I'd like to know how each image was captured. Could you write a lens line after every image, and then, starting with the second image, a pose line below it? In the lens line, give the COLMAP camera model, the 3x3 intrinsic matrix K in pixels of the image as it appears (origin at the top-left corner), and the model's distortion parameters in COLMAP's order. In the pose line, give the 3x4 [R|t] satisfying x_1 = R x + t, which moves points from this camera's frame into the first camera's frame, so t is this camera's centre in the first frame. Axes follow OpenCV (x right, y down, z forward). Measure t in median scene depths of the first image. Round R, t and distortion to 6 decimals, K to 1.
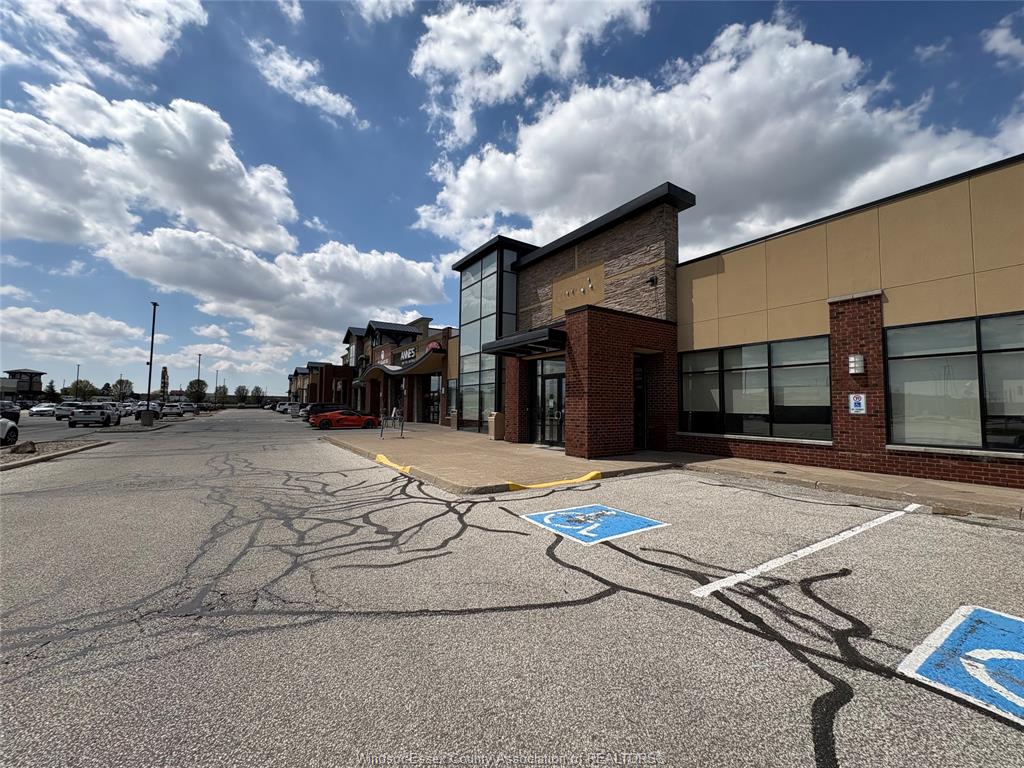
lens RADIAL K [[415.5, 0, 512.8], [0, 415.5, 400.2], [0, 0, 1]] dist [-0.001035, -0.000176]
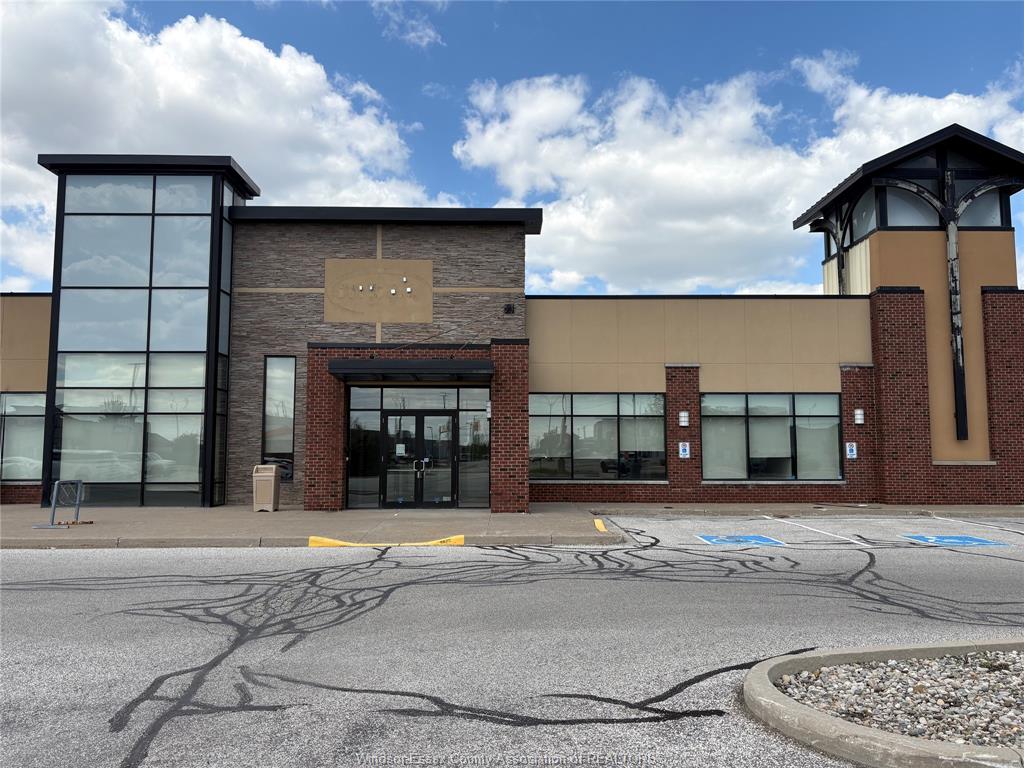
lens RADIAL K [[778.1, 0, 512.0], [0, 778.1, 384.0], [0, 0, 1]] dist [0.047514, -0.001806]
pose [[0.537899, 0.068230, 0.840243, -0.582230], [-0.007957, 0.997086, -0.075872, -0.002840], [-0.842972, 0.034126, 0.536875, 0.058265]]
